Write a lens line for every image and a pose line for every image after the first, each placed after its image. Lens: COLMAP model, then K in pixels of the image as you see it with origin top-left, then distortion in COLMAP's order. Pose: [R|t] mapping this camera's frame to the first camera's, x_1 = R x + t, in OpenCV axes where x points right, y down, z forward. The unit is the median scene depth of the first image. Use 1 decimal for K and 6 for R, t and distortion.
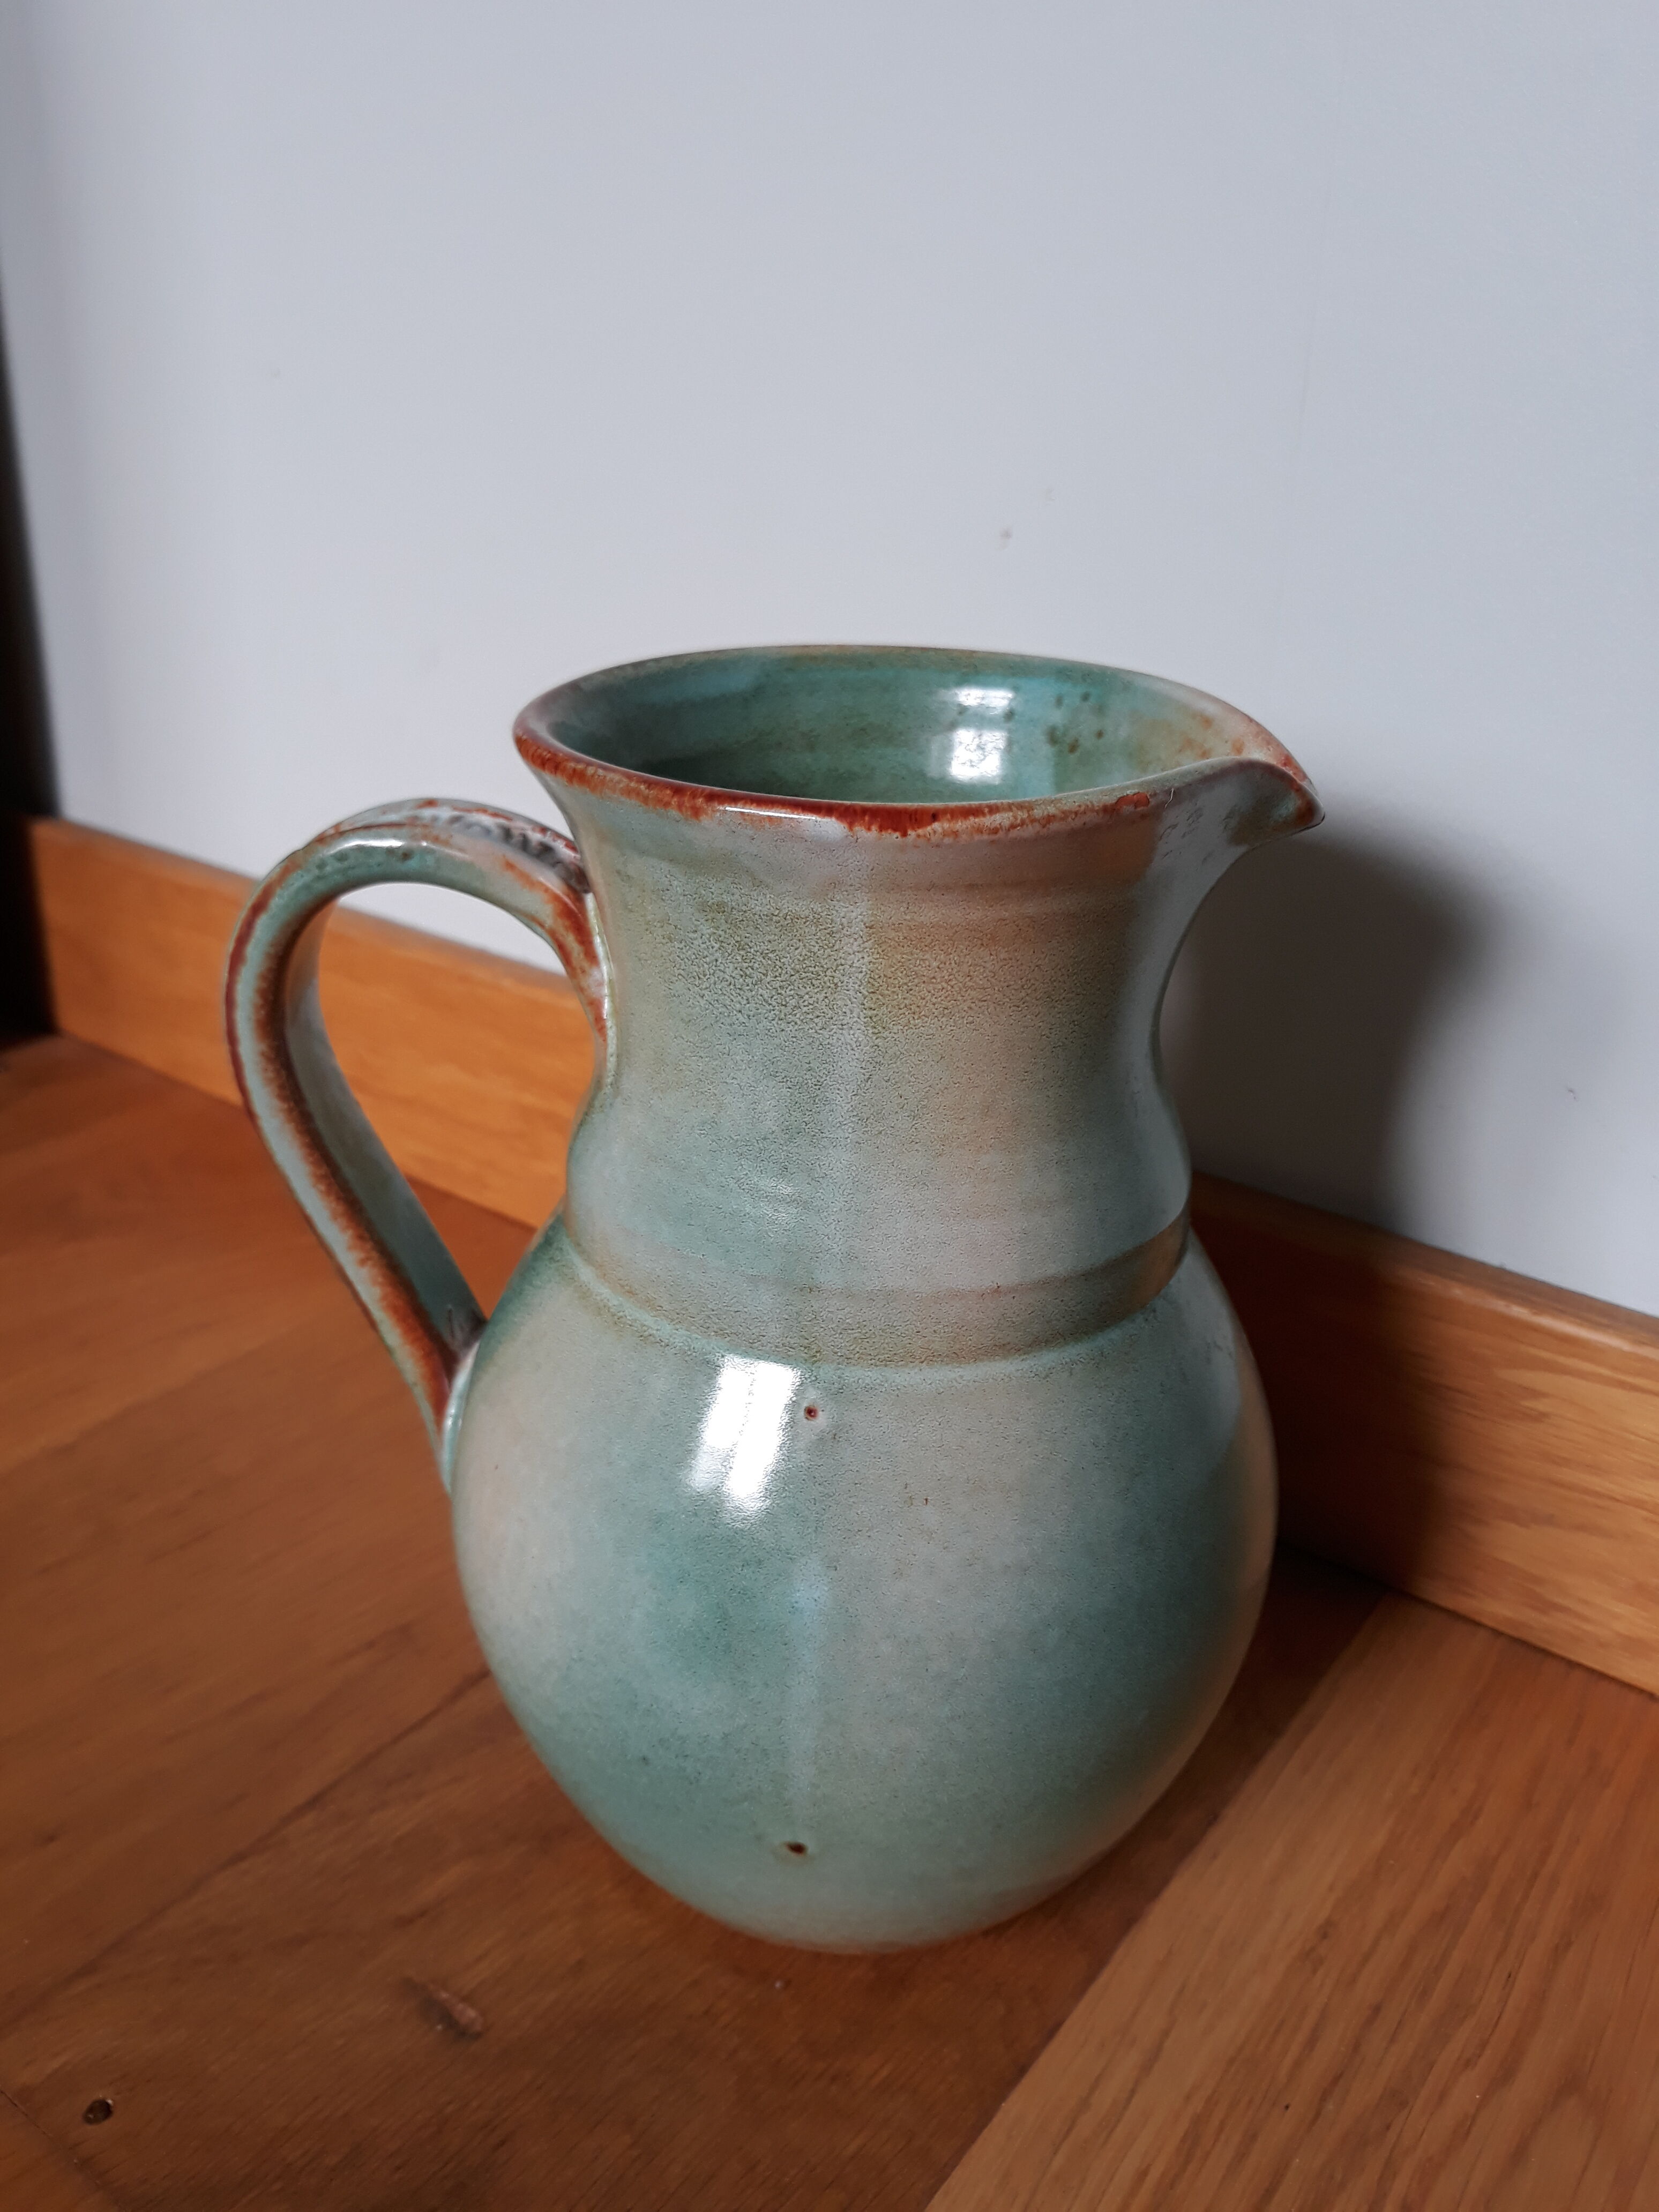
lens RADIAL K [[1875.3, 0, 824.5], [0, 1875.3, 1110.4], [0, 0, 1]] dist [-0.080803, 0.079245]
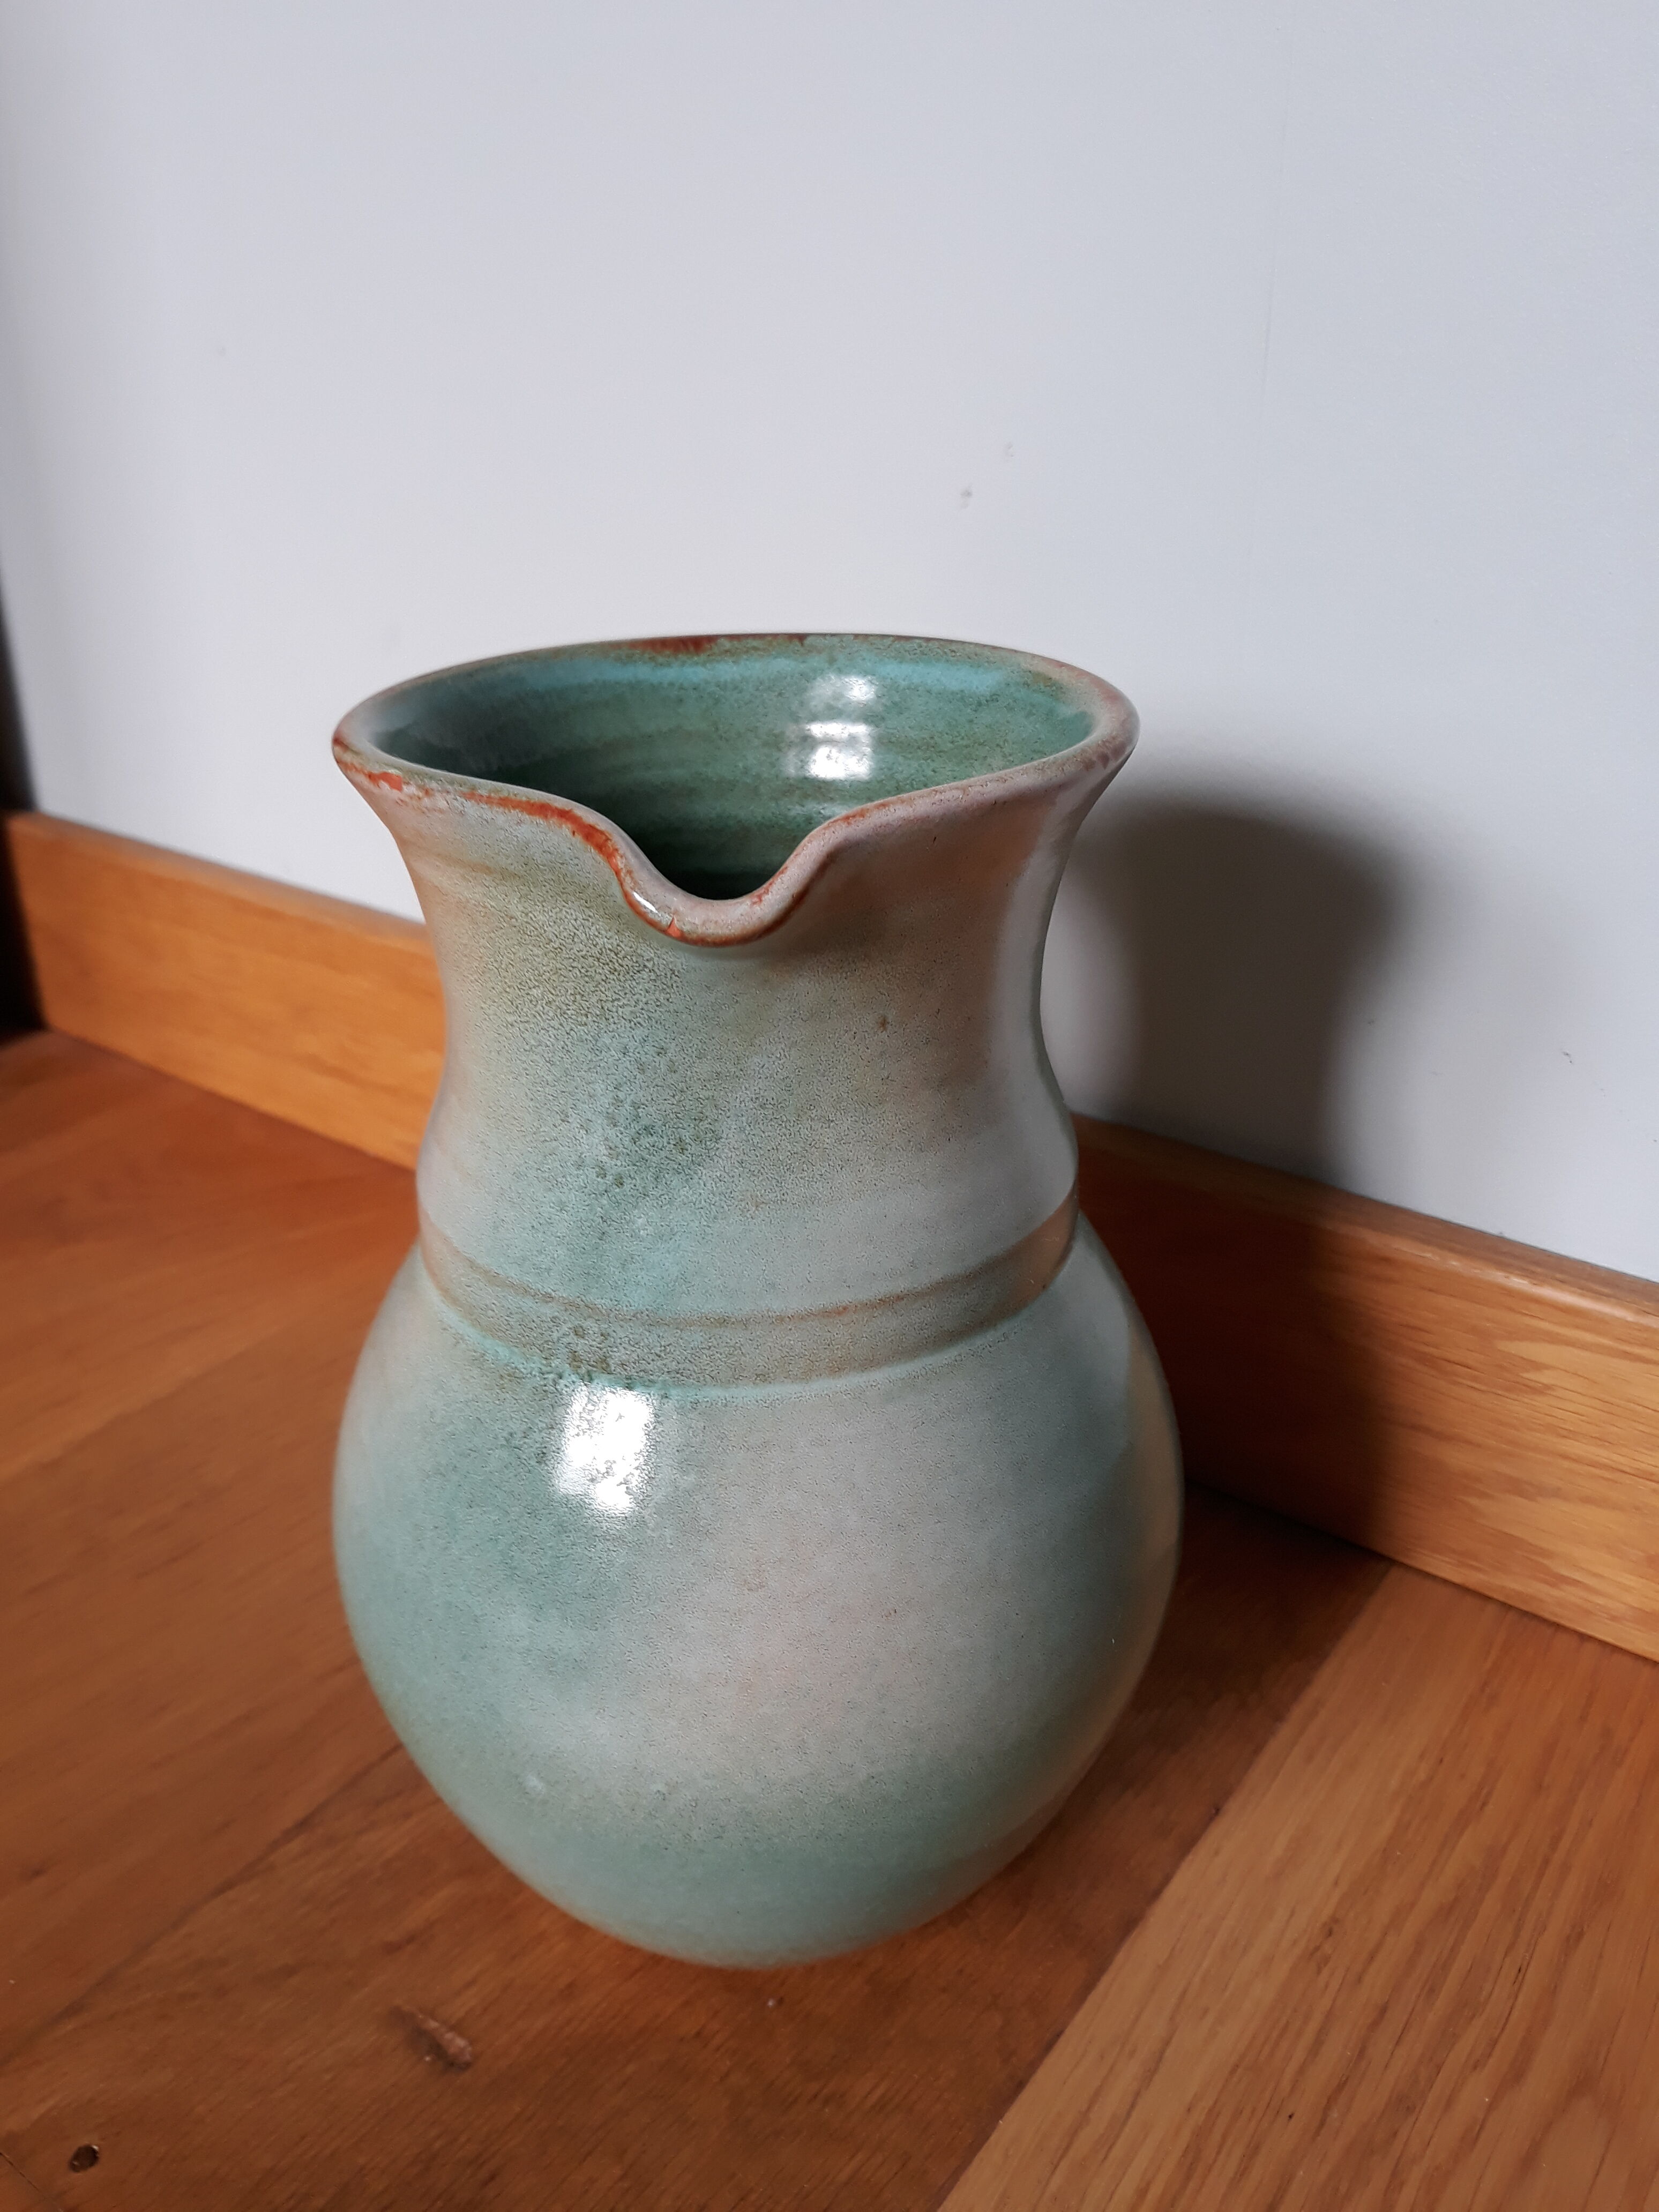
lens RADIAL K [[1875.3, 0, 824.5], [0, 1875.3, 1110.4], [0, 0, 1]] dist [-0.080803, 0.079245]
pose [[0.999141, -0.037910, -0.016714, 0.037767], [0.038445, 0.998718, 0.032929, -0.032788], [0.015444, -0.033544, 0.999318, 0.033553]]
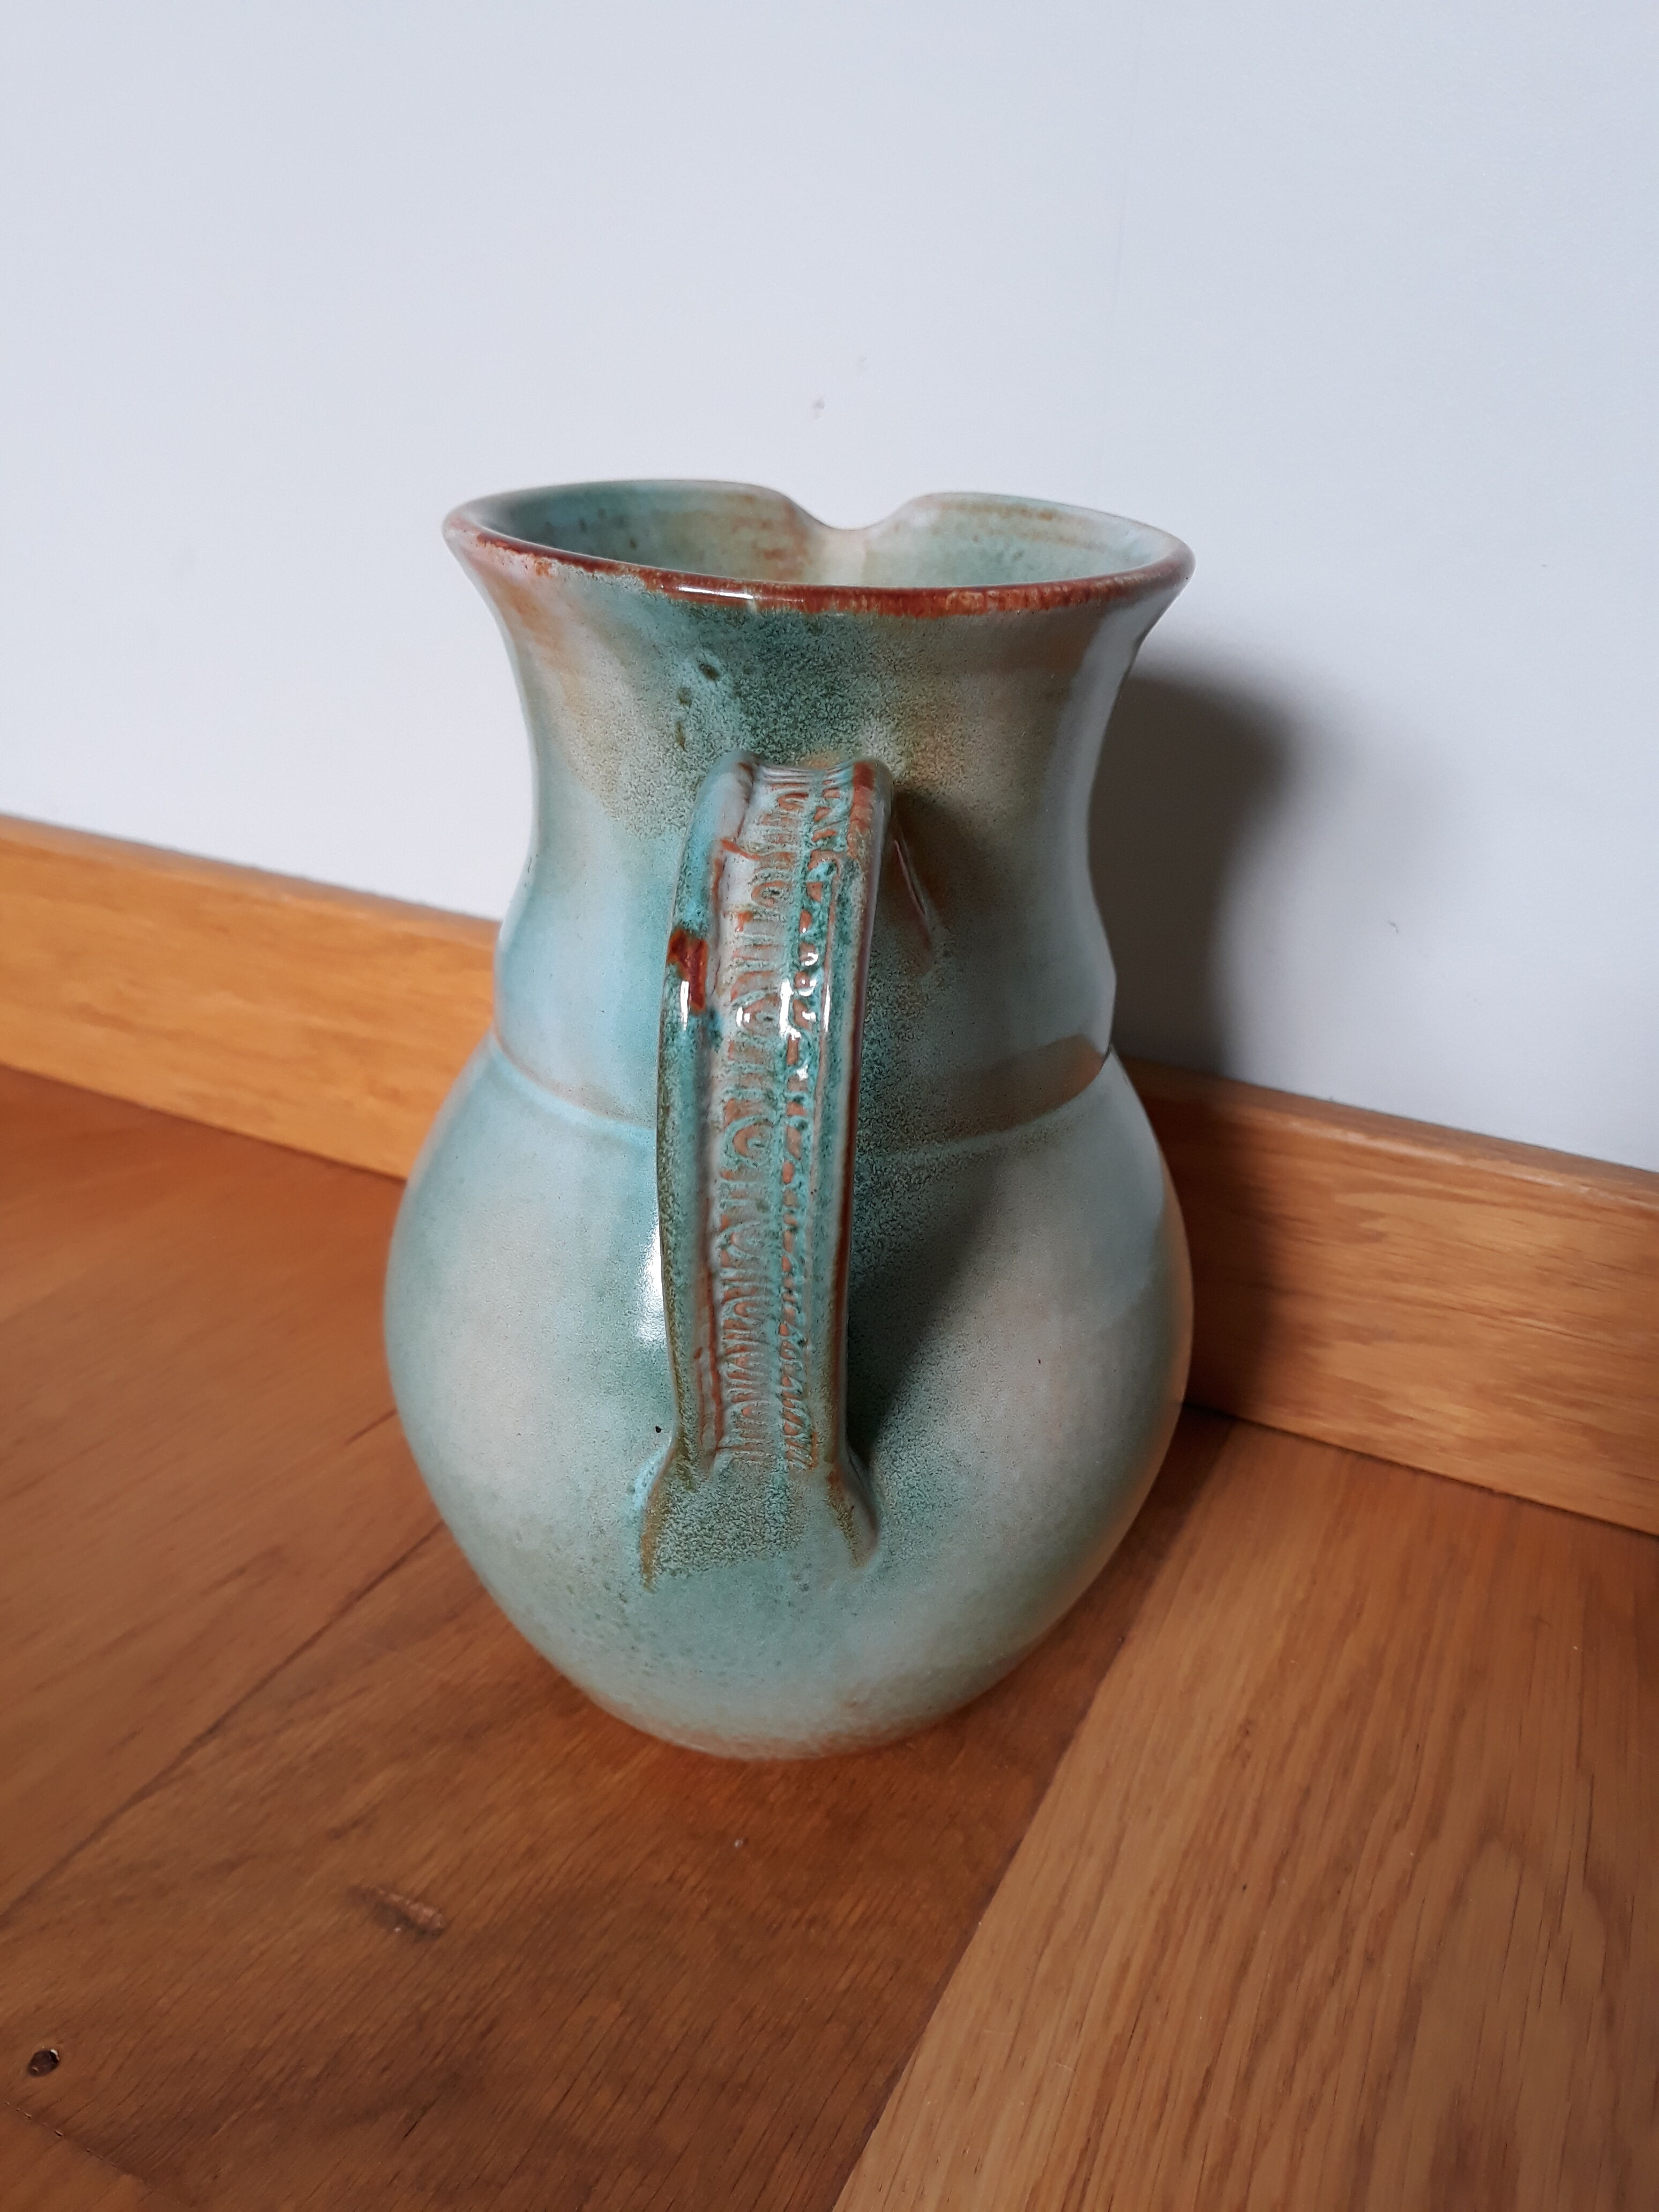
lens RADIAL K [[1875.3, 0, 824.5], [0, 1875.3, 1110.4], [0, 0, 1]] dist [-0.080803, 0.079245]
pose [[0.982068, -0.063787, 0.177410, -0.130161], [0.061427, 0.997935, 0.018766, 0.065993], [-0.178241, -0.007532, 0.983958, 0.018644]]
